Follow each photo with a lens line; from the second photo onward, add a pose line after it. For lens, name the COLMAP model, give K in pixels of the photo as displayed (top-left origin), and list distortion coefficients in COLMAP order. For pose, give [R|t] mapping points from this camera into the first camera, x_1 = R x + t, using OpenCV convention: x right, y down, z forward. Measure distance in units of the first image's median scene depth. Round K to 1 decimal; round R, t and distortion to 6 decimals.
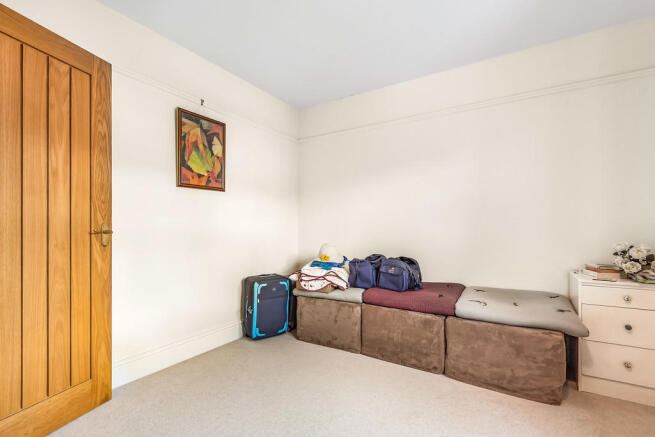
lens RADIAL K [[299.7, 0, 326.6], [0, 299.7, 220.3], [0, 0, 1]] dist [0.001548, -0.012509]
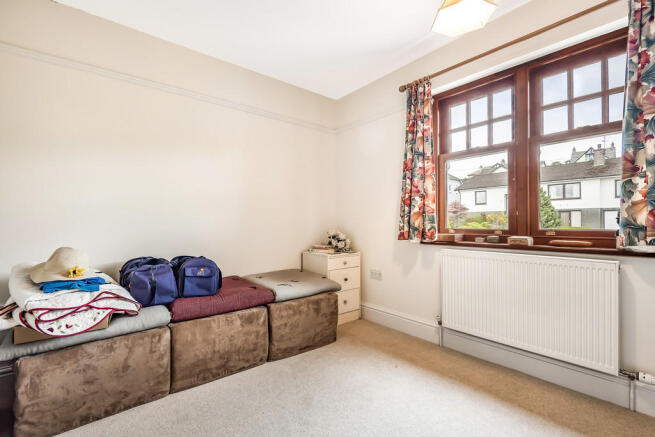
lens RADIAL K [[299.7, 0, 326.6], [0, 299.7, 220.3], [0, 0, 1]] dist [0.001548, -0.012509]
pose [[0.291825, 0.009361, 0.956426, -0.469699], [-0.017687, 0.999834, -0.004389, 0.023749], [-0.956308, -0.015636, 0.291942, 0.437669]]
